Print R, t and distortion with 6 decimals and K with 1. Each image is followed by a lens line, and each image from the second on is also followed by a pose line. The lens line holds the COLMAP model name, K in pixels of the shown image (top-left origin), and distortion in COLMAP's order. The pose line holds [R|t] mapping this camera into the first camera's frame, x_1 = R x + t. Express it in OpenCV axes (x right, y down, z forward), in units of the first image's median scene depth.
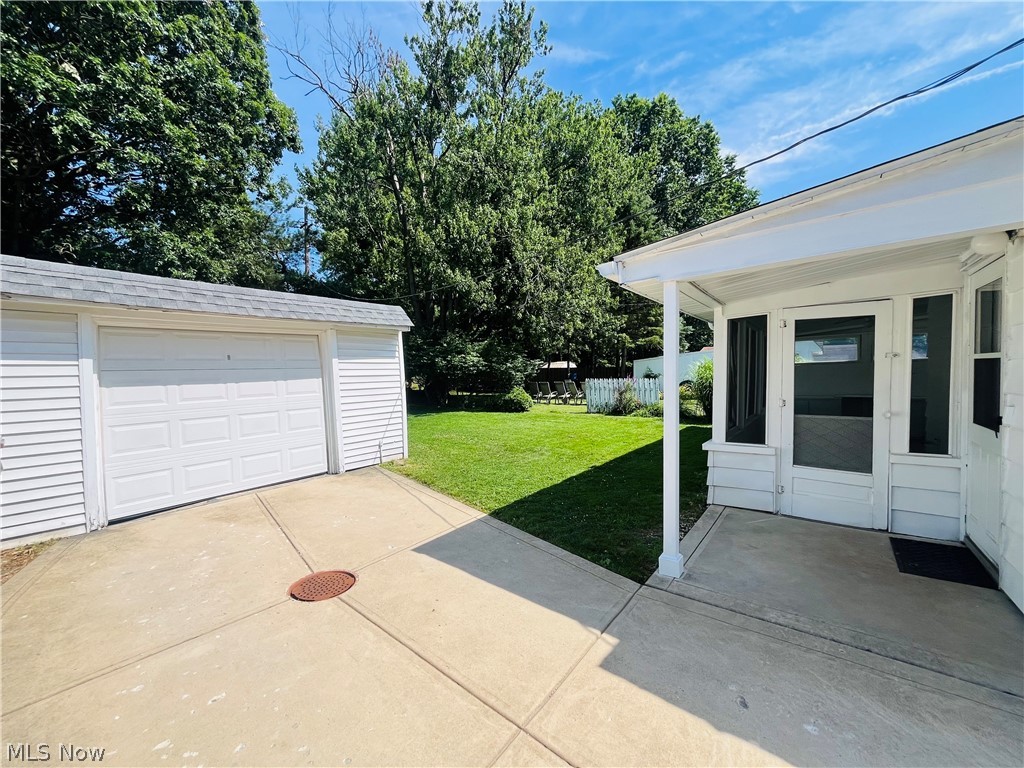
lens RADIAL K [[425.6, 0, 512.0], [0, 425.6, 384.0], [0, 0, 1]] dist [-0.007103, -0.000012]
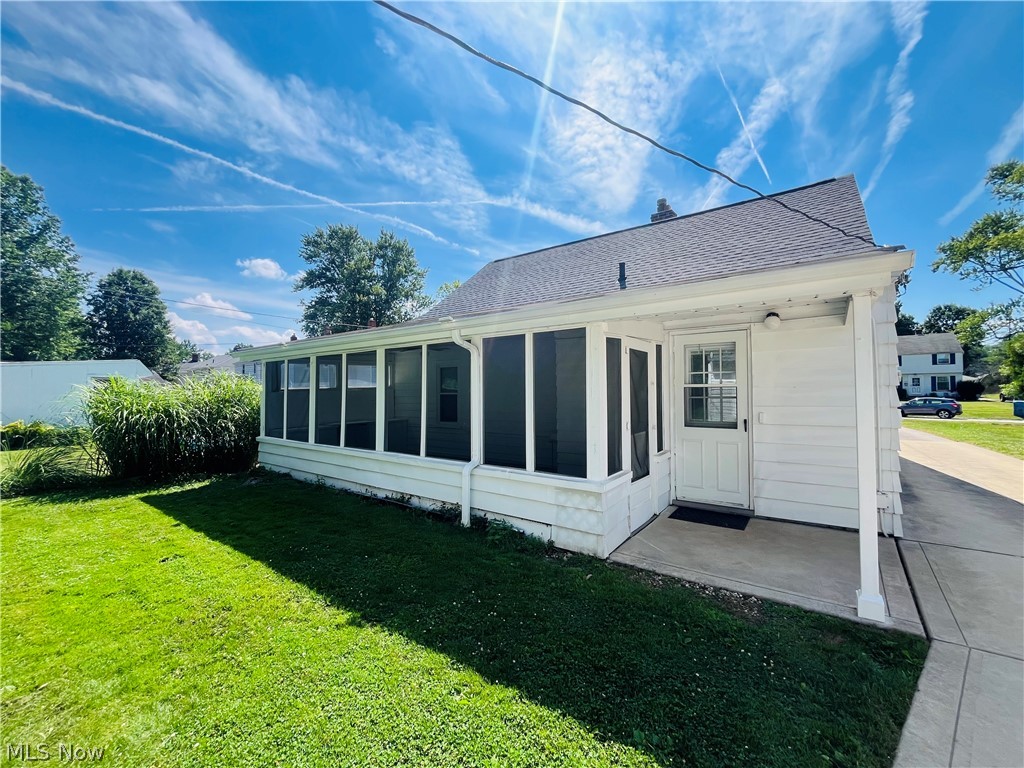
lens RADIAL K [[425.6, 0, 512.0], [0, 425.6, 384.0], [0, 0, 1]] dist [-0.007103, -0.000012]
pose [[-0.004249, 0.023418, 0.999717, -0.463562], [0.043447, 0.998786, -0.023212, -0.048638], [-0.999047, 0.043336, -0.005261, 1.526890]]
